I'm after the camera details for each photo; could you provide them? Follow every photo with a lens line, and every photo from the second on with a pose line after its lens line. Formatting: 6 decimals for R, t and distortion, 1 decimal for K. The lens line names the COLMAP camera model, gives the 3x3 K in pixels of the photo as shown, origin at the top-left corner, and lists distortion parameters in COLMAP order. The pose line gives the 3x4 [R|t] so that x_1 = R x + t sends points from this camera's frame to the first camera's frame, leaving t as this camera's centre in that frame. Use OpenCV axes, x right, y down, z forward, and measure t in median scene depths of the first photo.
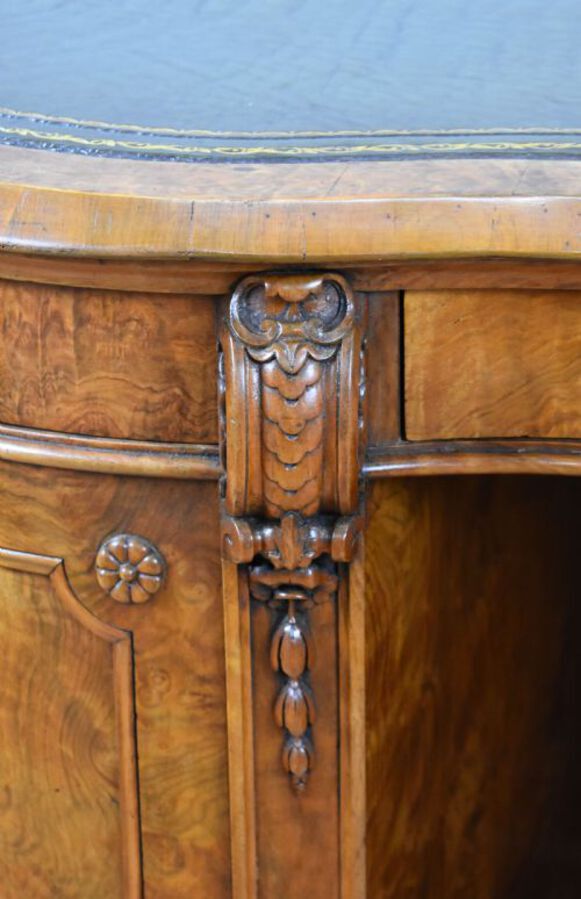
lens RADIAL K [[2228.8, 0, 290.1], [0, 2228.8, 447.3], [0, 0, 1]] dist [-0.010402, 0.000000]
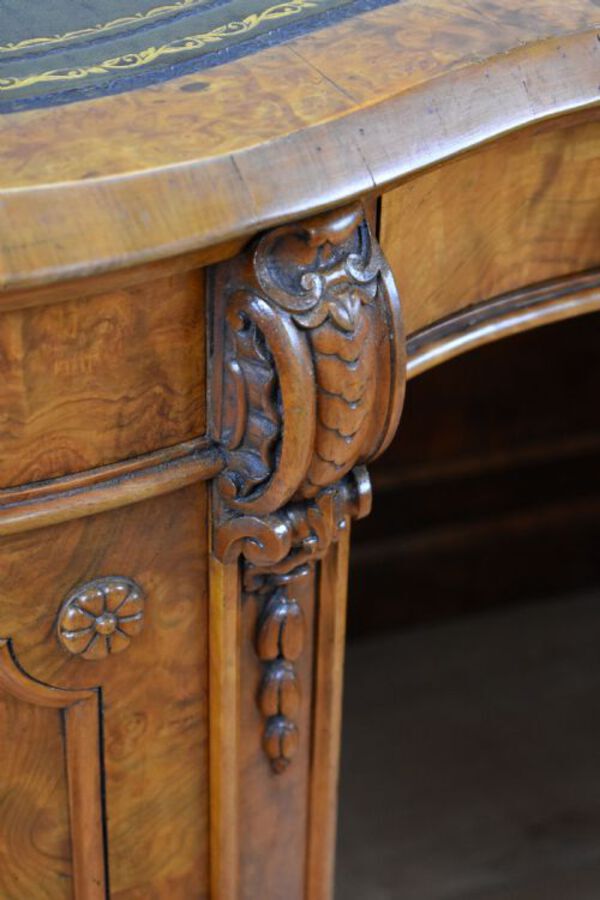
lens RADIAL K [[2029.0, 0, 300.8], [0, 2029.0, 450.0], [0, 0, 1]] dist [0.023418, 0.000000]
pose [[0.754248, -0.345054, 0.558613, -0.398657], [0.224568, 0.935039, 0.274357, -0.180855], [-0.616993, -0.081487, 0.782739, 0.407943]]
